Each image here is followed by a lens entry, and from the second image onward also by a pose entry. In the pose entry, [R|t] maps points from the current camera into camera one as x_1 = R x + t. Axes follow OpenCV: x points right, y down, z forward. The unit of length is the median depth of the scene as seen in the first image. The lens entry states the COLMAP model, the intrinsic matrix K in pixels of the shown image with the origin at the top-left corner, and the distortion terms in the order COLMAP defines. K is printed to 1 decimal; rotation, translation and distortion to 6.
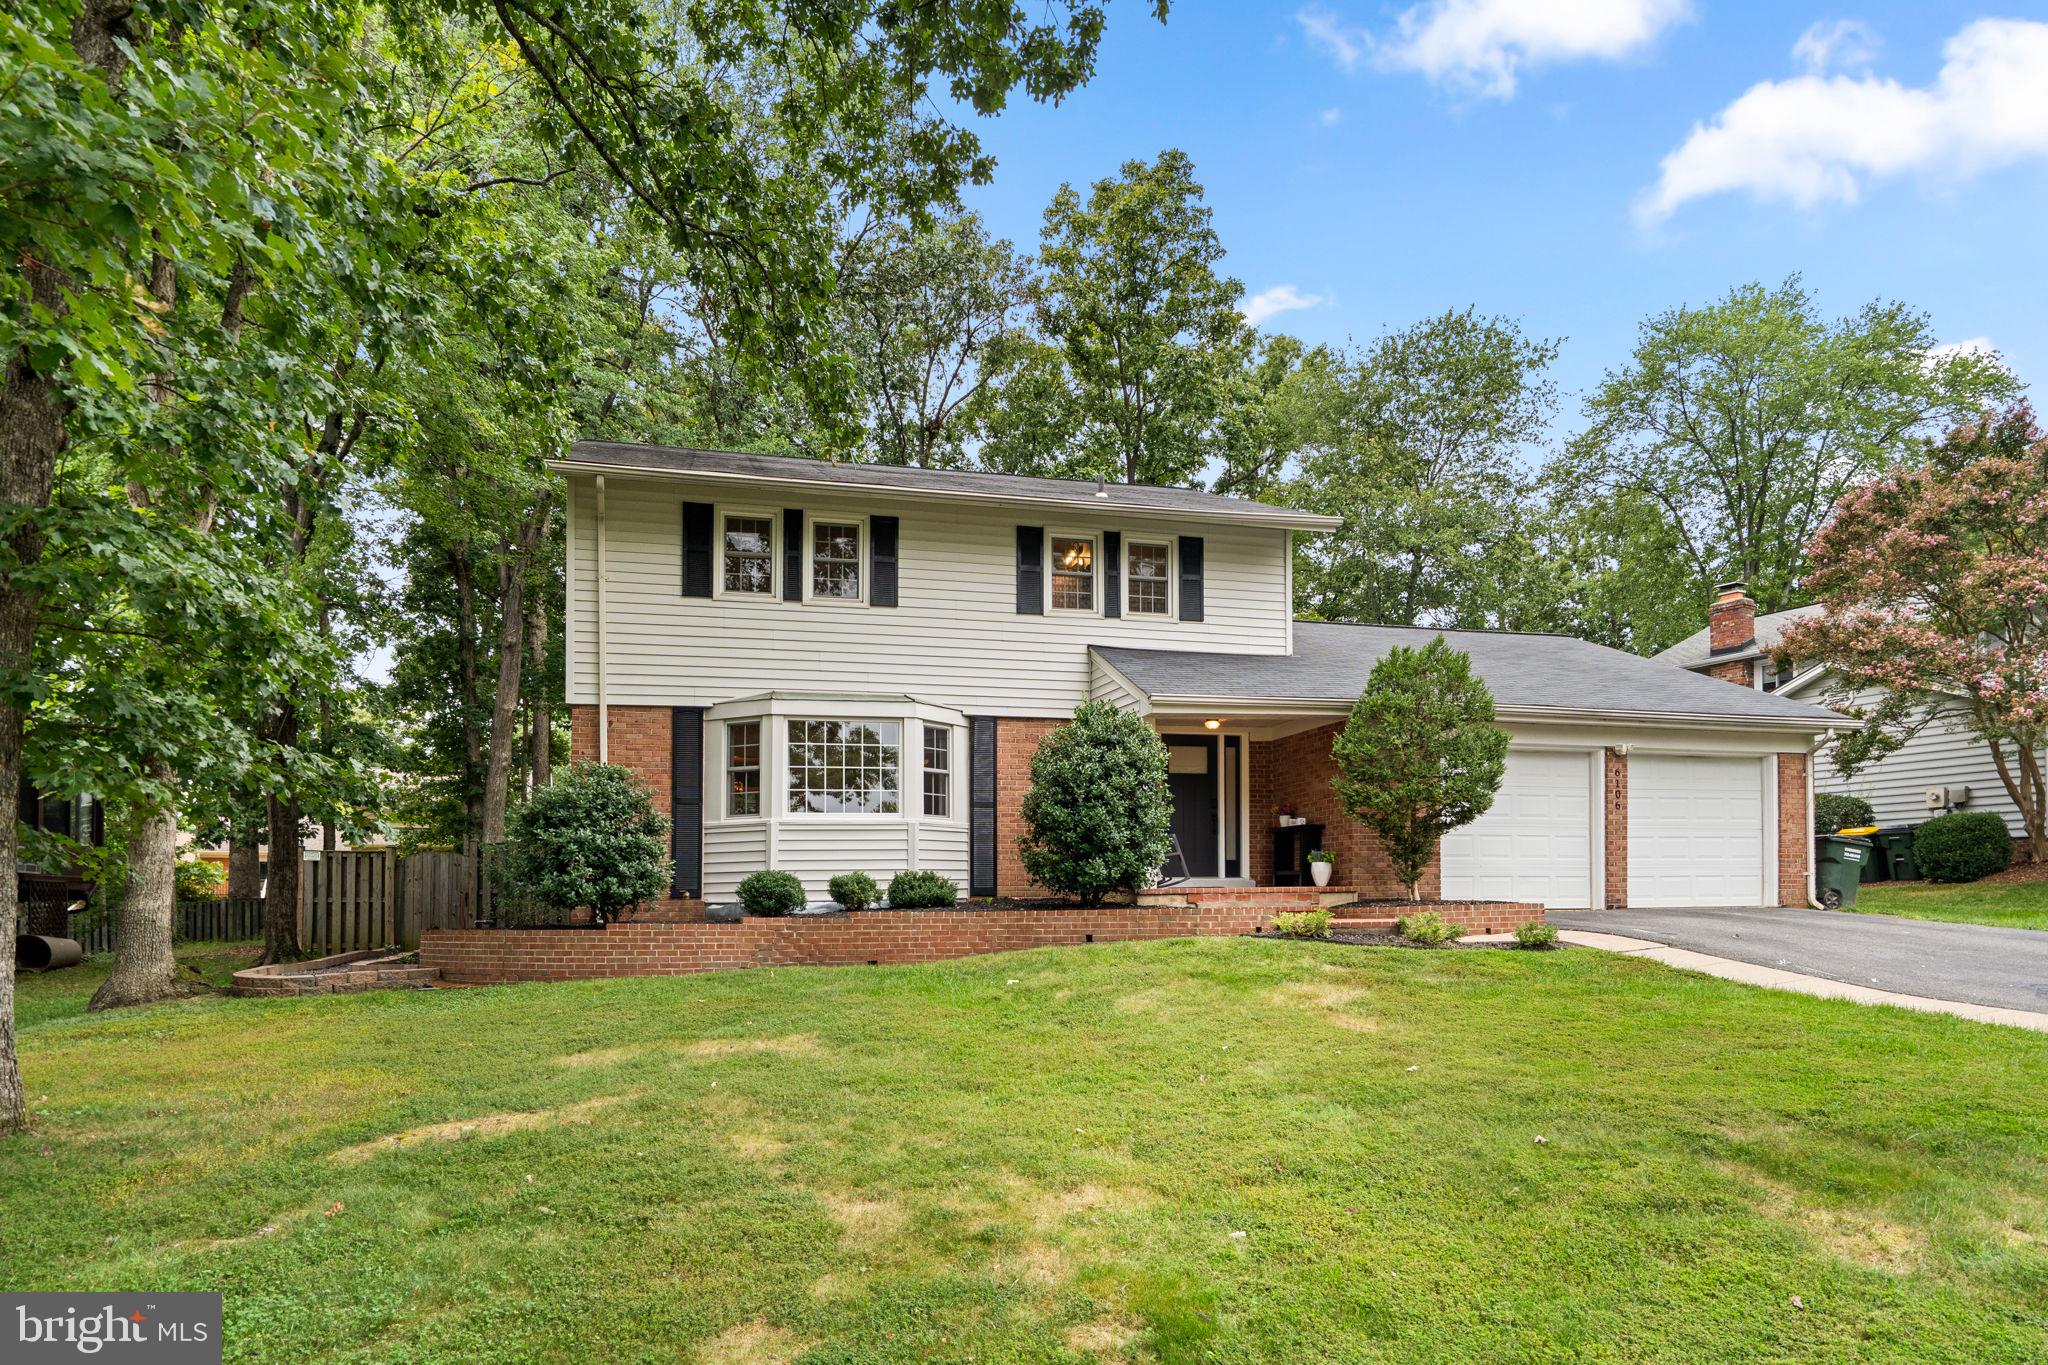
lens RADIAL K [[1294.4, 0, 1017.8], [0, 1294.4, 691.8], [0, 0, 1]] dist [0.007745, -0.000492]
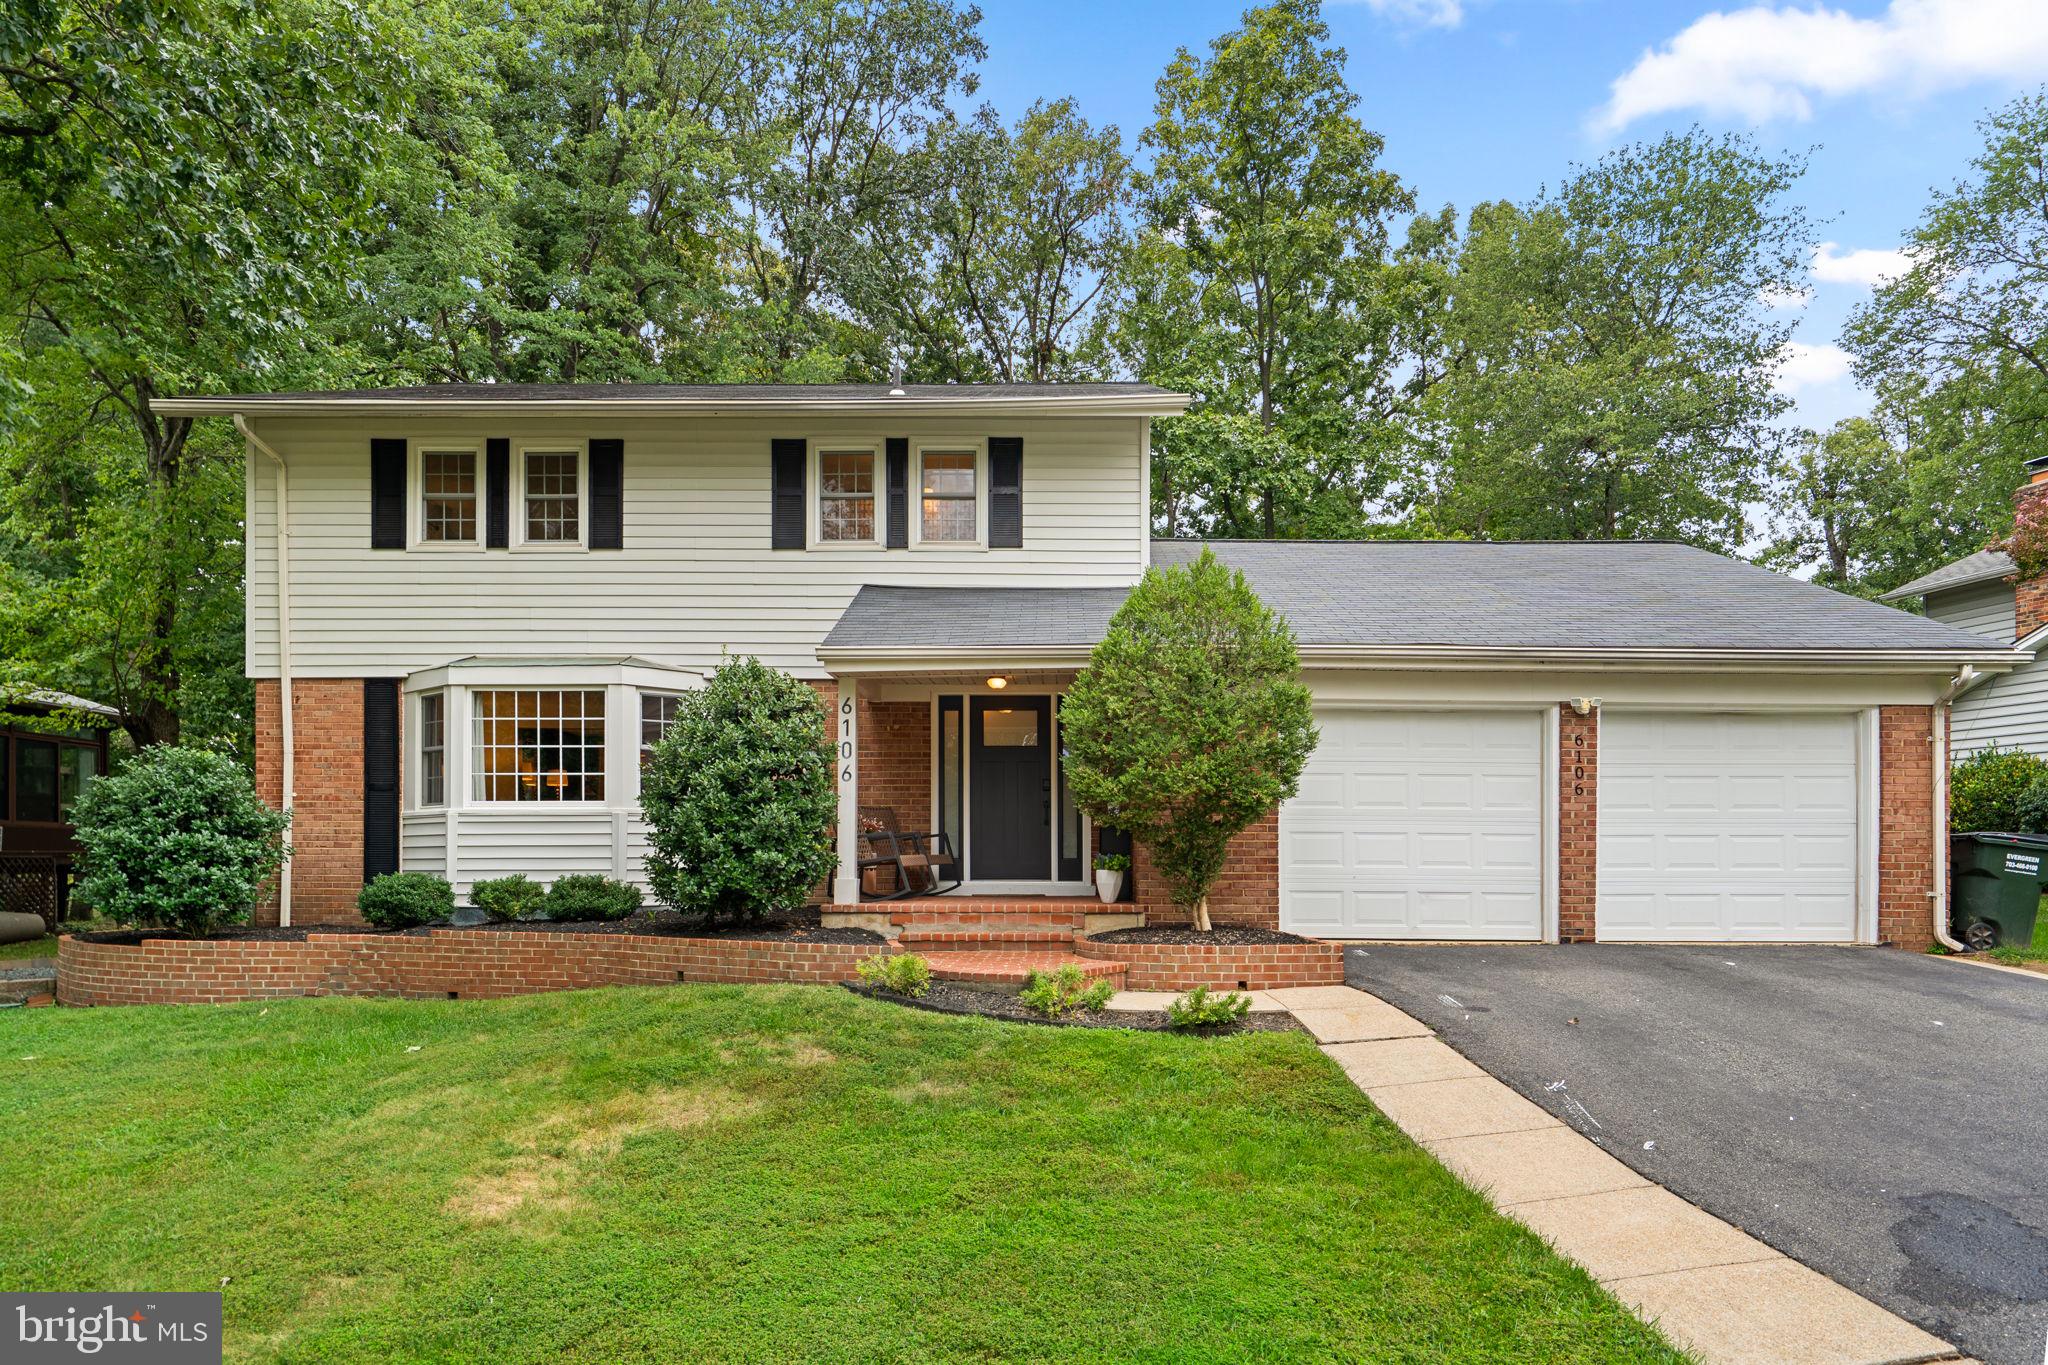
lens RADIAL K [[1294.4, 0, 1017.8], [0, 1294.4, 691.8], [0, 0, 1]] dist [0.007745, -0.000492]
pose [[0.959423, -0.021526, -0.281146, 0.374524], [0.032191, 0.998925, 0.033368, 0.005551], [0.280126, -0.041064, 0.959085, 0.278800]]
